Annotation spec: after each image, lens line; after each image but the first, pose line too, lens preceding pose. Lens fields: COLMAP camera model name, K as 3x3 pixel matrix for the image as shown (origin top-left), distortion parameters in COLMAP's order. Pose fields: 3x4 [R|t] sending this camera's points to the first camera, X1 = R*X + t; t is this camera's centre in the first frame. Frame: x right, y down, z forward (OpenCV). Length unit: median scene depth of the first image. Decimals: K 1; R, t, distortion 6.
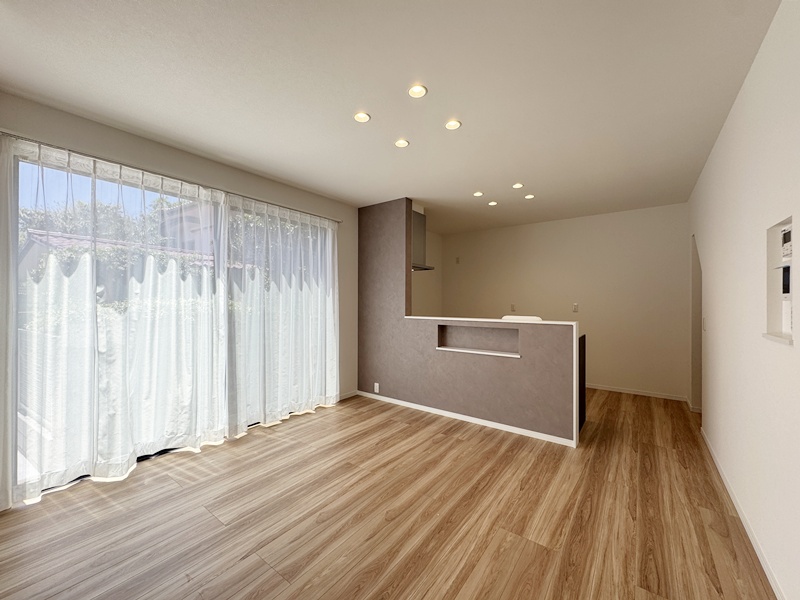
lens RADIAL K [[321.5, 0, 400.0], [0, 321.5, 300.0], [0, 0, 1]] dist [-0.003948, -0.000217]
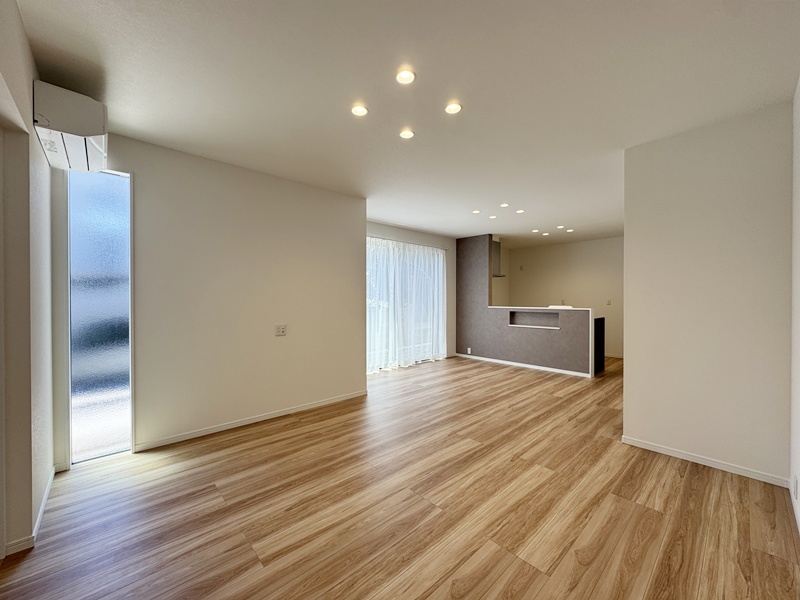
lens RADIAL K [[319.6, 0, 400.0], [0, 319.6, 300.0], [0, 0, 1]] dist [-0.002638, -0.000355]
pose [[0.983451, -0.000323, -0.181176, -0.138351], [0.001505, 0.999978, 0.006385, 0.006225], [0.181170, -0.006552, 0.983430, -0.720474]]
